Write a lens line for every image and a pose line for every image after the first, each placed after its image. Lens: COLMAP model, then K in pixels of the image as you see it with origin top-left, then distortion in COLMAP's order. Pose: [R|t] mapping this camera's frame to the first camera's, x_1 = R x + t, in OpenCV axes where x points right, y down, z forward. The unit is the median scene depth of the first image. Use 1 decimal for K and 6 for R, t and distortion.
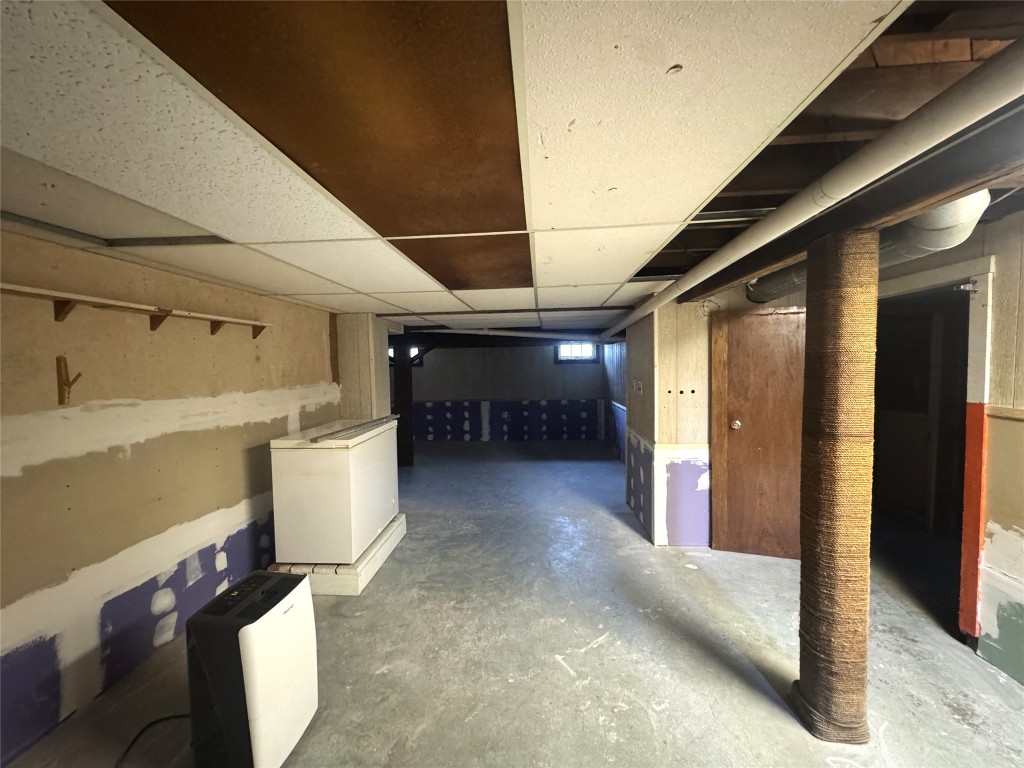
lens RADIAL K [[413.9, 0, 510.1], [0, 413.9, 384.4], [0, 0, 1]] dist [-0.001311, 0.000064]
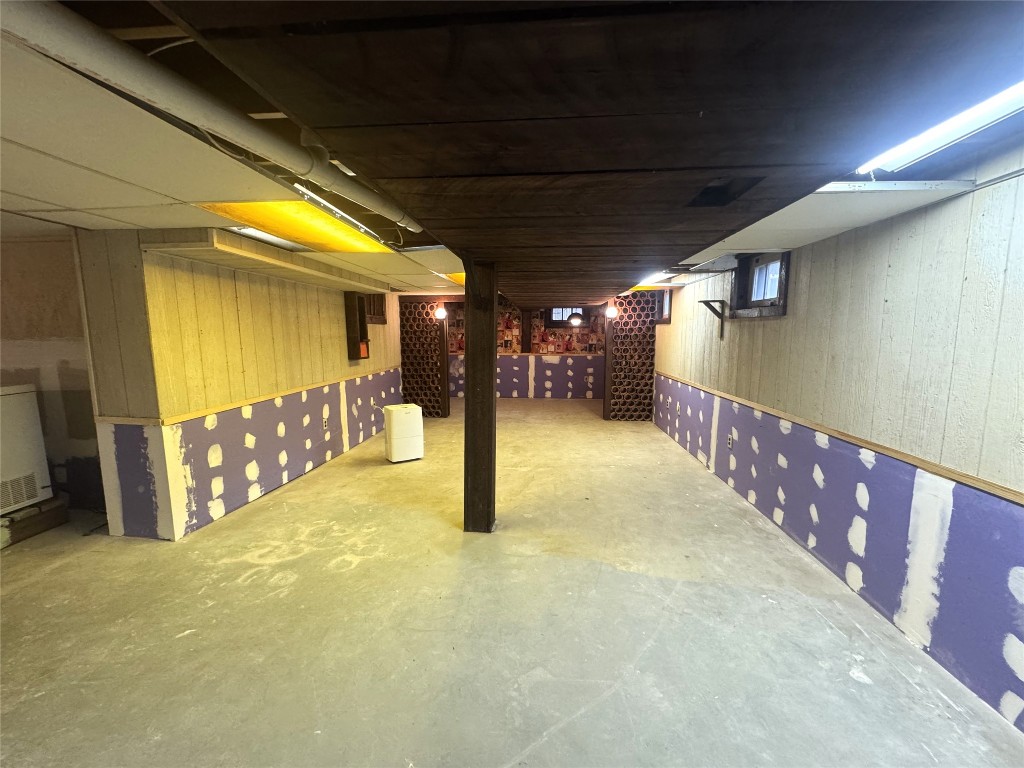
lens RADIAL K [[413.9, 0, 510.1], [0, 413.9, 384.4], [0, 0, 1]] dist [-0.001311, 0.000064]
pose [[-0.005067, 0.144164, -0.989541, 0.148963], [-0.043900, 0.988567, 0.144247, -0.026849], [0.999023, 0.044172, 0.001320, 0.774542]]
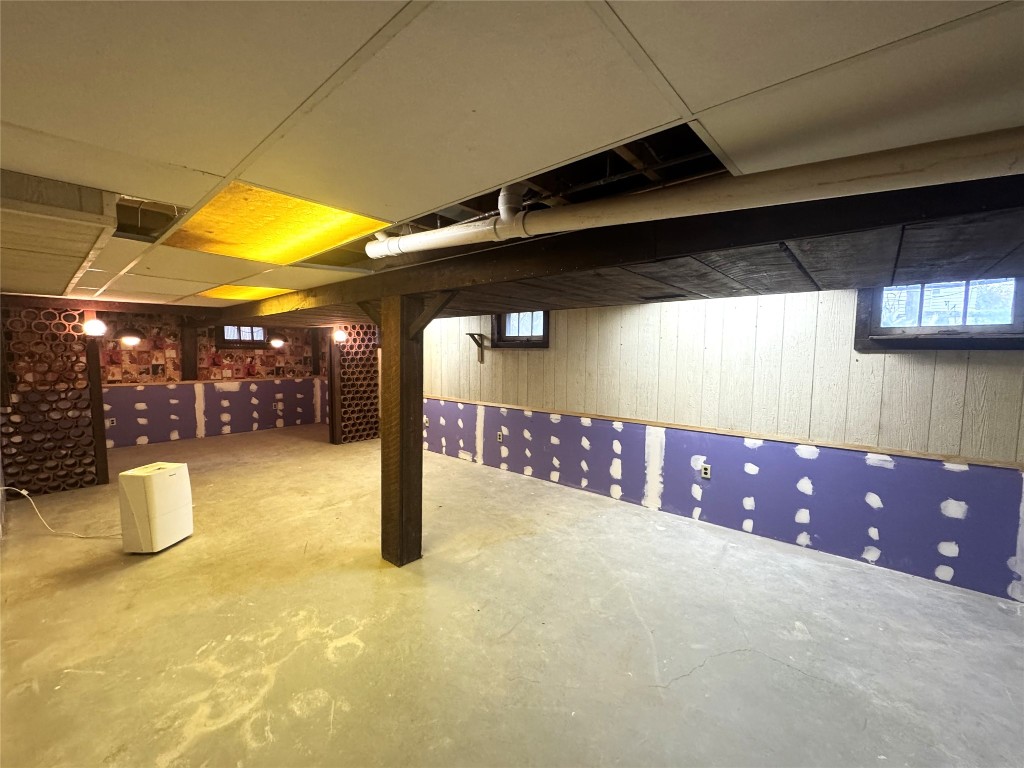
lens RADIAL K [[413.9, 0, 510.1], [0, 413.9, 384.4], [0, 0, 1]] dist [-0.001311, 0.000064]
pose [[0.800808, 0.072636, -0.594500, 0.083483], [-0.049246, 0.997243, 0.055508, -0.024314], [0.596893, -0.015175, 0.802178, 0.525472]]
